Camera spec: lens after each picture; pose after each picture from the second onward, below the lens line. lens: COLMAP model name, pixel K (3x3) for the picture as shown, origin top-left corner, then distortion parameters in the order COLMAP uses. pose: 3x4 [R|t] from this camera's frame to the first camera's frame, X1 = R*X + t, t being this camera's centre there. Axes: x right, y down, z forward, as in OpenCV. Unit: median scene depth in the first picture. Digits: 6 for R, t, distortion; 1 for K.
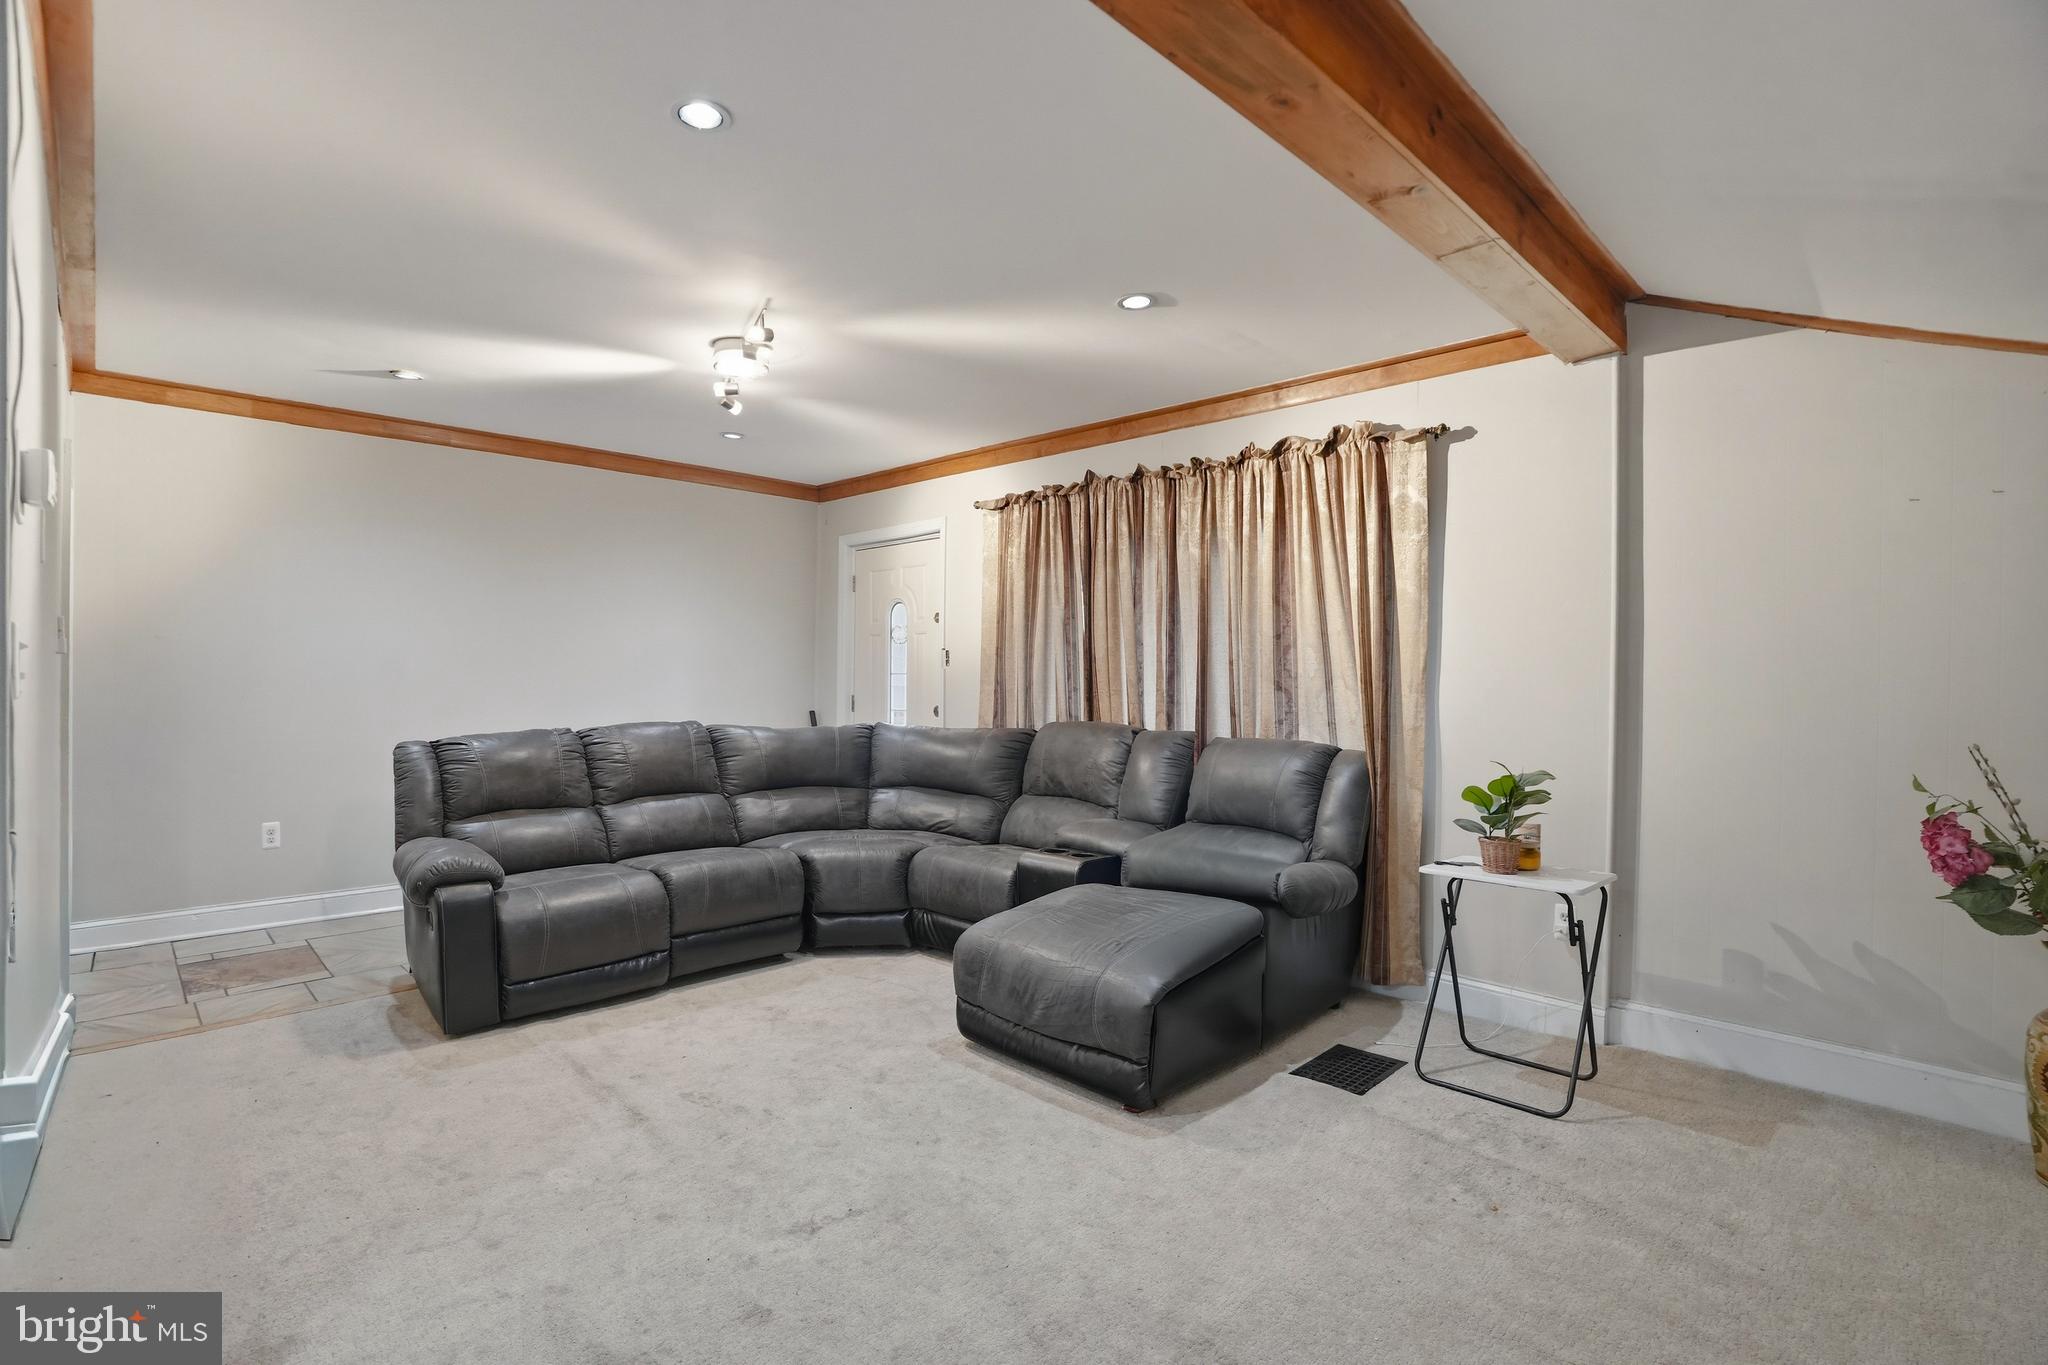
lens RADIAL K [[981.0, 0, 976.2], [0, 981.0, 662.0], [0, 0, 1]] dist [-0.055279, 0.019033]
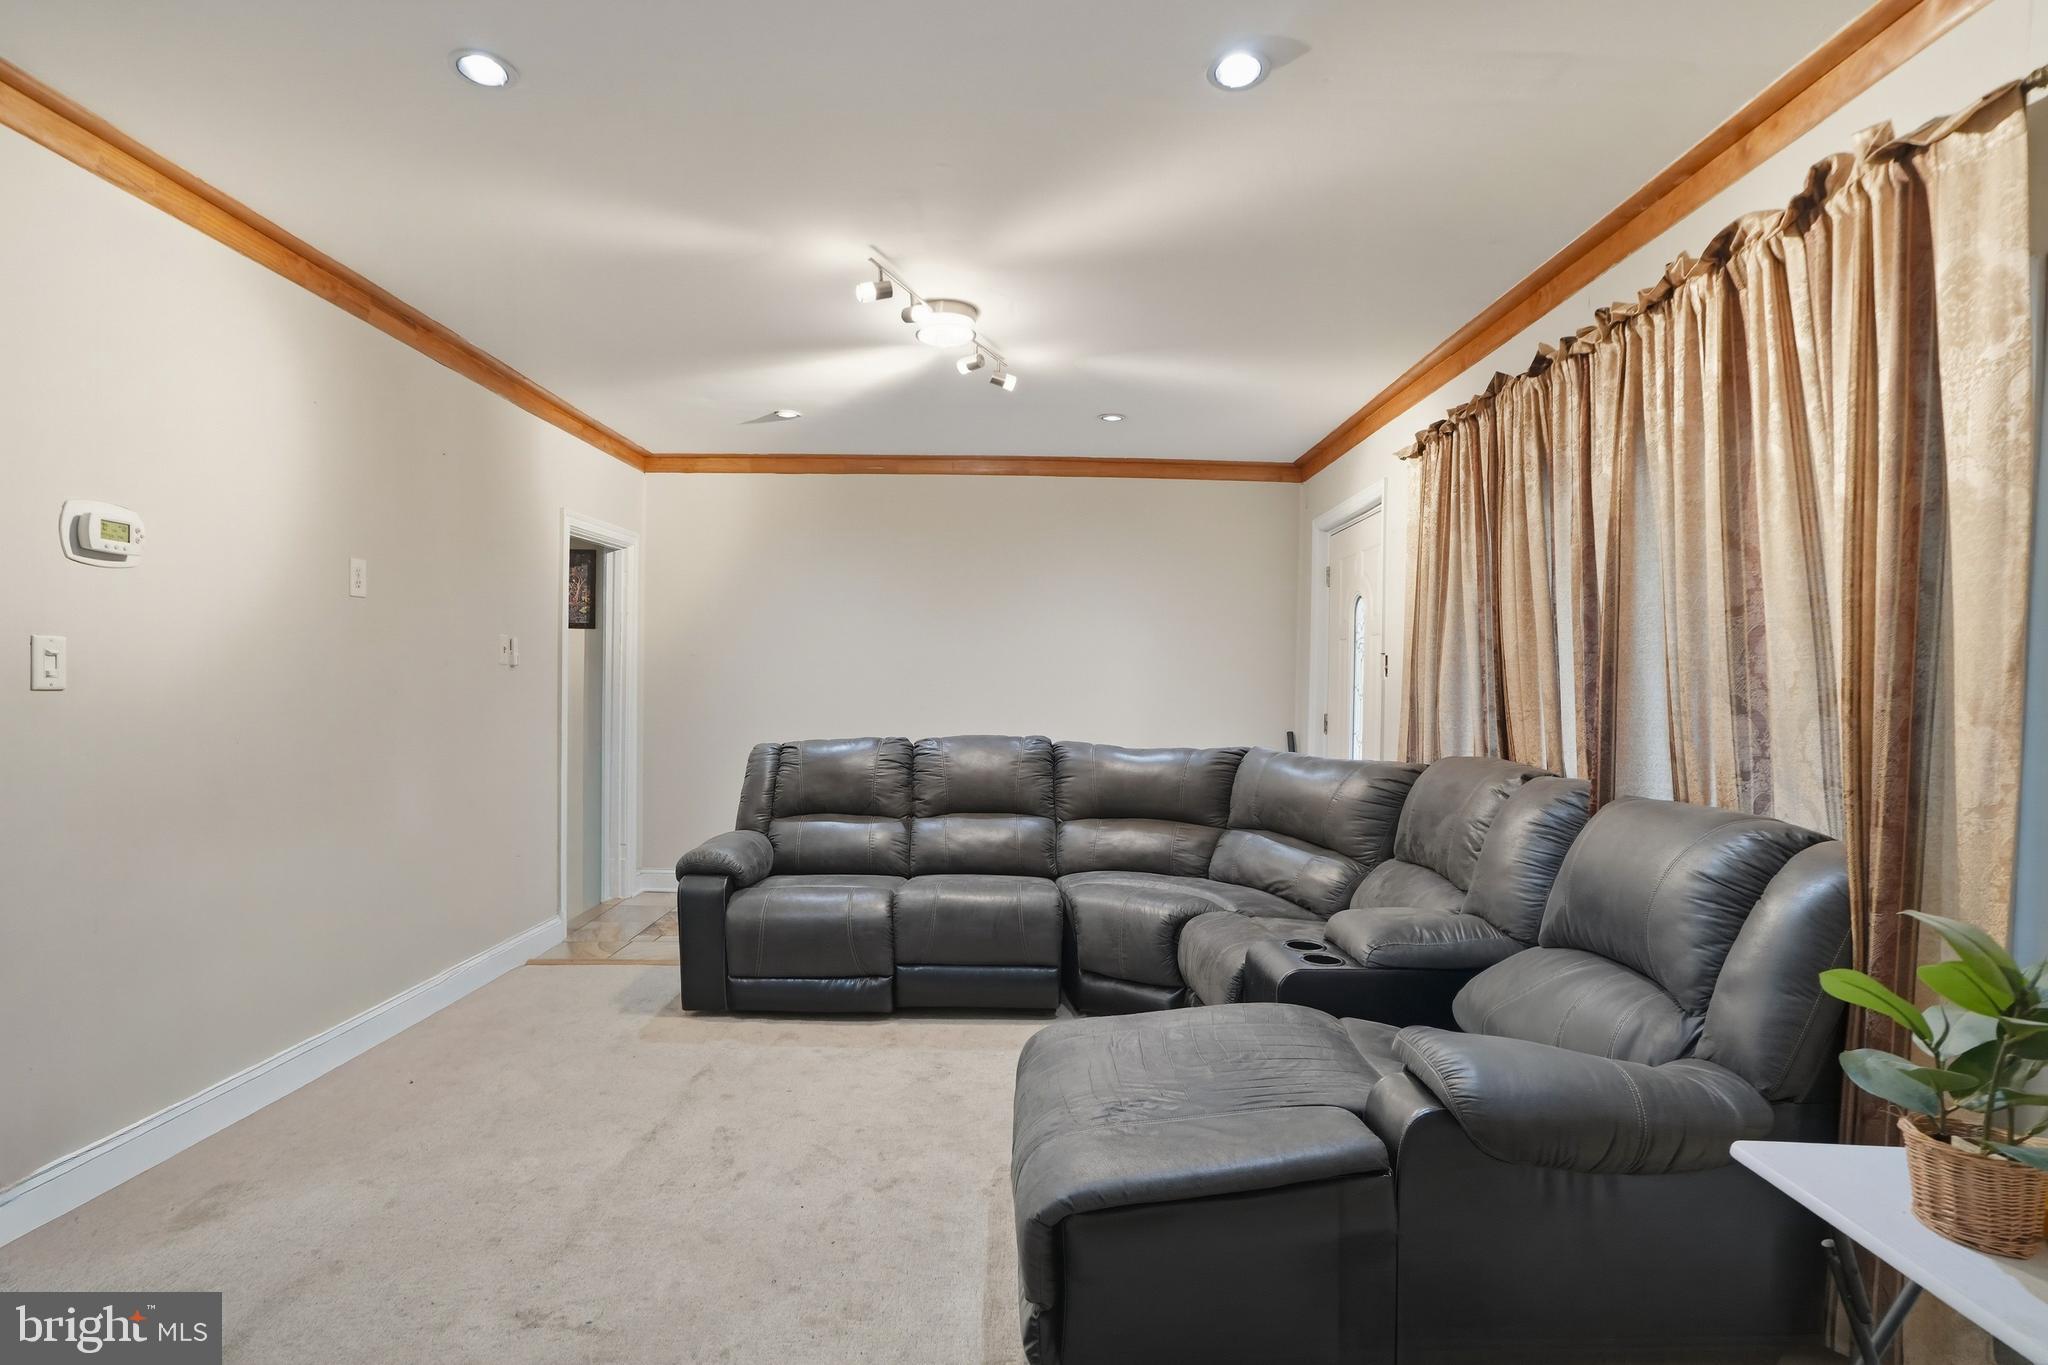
lens RADIAL K [[981.0, 0, 1018.8], [0, 981.0, 689.8], [0, 0, 1]] dist [-0.055279, 0.019033]
pose [[0.724459, 0.004748, -0.689302, 0.383617], [-0.000590, 0.999980, 0.006268, 0.013093], [0.689318, -0.004135, 0.724447, 0.369413]]
